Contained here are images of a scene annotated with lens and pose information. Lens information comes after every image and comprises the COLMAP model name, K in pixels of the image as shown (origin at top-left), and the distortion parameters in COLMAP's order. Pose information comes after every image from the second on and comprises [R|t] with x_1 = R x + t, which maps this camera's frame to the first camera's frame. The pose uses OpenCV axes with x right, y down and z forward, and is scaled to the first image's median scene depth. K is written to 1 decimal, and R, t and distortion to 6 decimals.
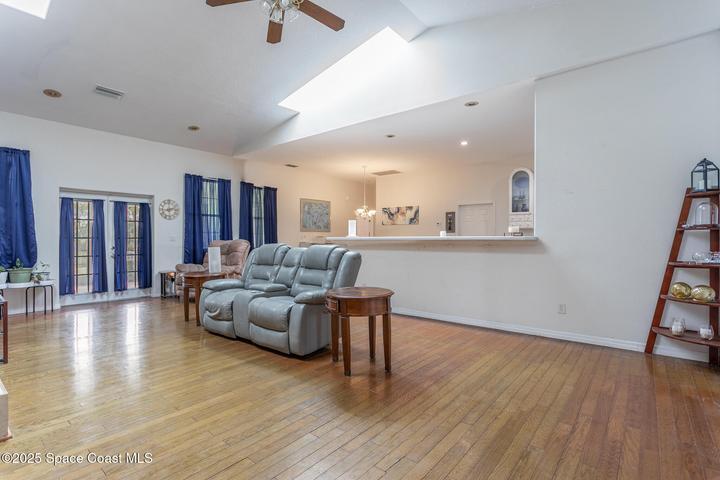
lens RADIAL K [[343.9, 0, 343.9], [0, 343.9, 240.7], [0, 0, 1]] dist [0.001920, 0.001704]
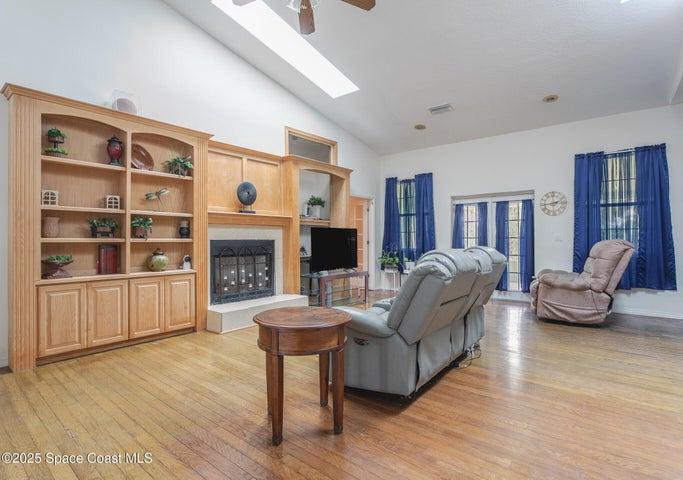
lens RADIAL K [[354.6, 0, 341.6], [0, 354.6, 239.5], [0, 0, 1]] dist [0.007516, 0.001204]
pose [[0.030623, 0.005279, -0.999517, 0.338126], [-0.003773, 0.999980, 0.005166, -0.005984], [0.999524, 0.003613, 0.030642, 0.459655]]
